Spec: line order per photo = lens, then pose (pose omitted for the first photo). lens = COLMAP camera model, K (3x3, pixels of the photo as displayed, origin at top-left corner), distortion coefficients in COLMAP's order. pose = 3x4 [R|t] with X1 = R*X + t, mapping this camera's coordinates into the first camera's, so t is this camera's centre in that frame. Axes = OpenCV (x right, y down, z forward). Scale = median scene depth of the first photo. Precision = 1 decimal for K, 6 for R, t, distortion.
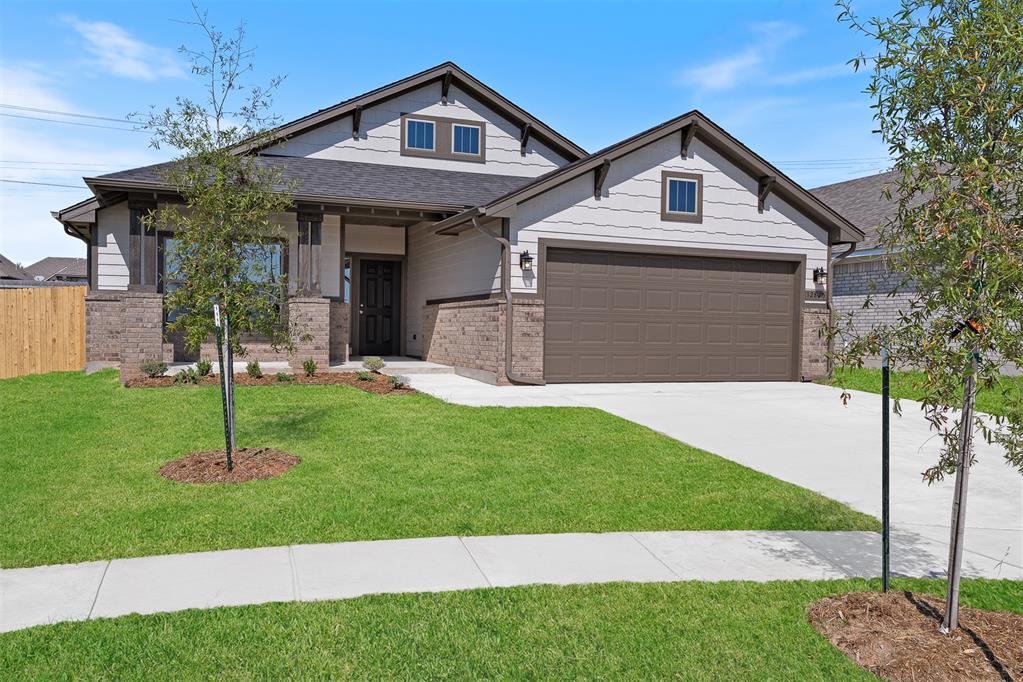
lens RADIAL K [[829.3, 0, 511.5], [0, 829.3, 341.0], [0, 0, 1]] dist [0.007336, 0.000816]
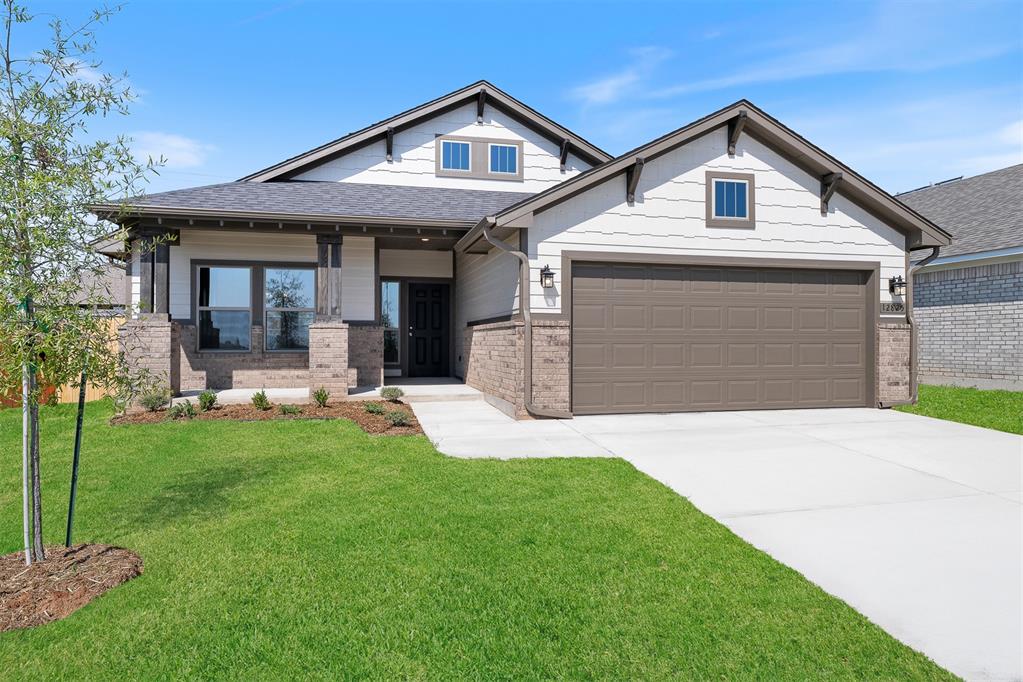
lens RADIAL K [[651.4, 0, 505.2], [0, 651.4, 329.8], [0, 0, 1]] dist [-0.000428, -0.000095]
pose [[0.989886, -0.017948, -0.140727, 0.062670], [0.013639, 0.999410, -0.031521, -0.017423], [0.141210, 0.029283, 0.989547, 0.281018]]
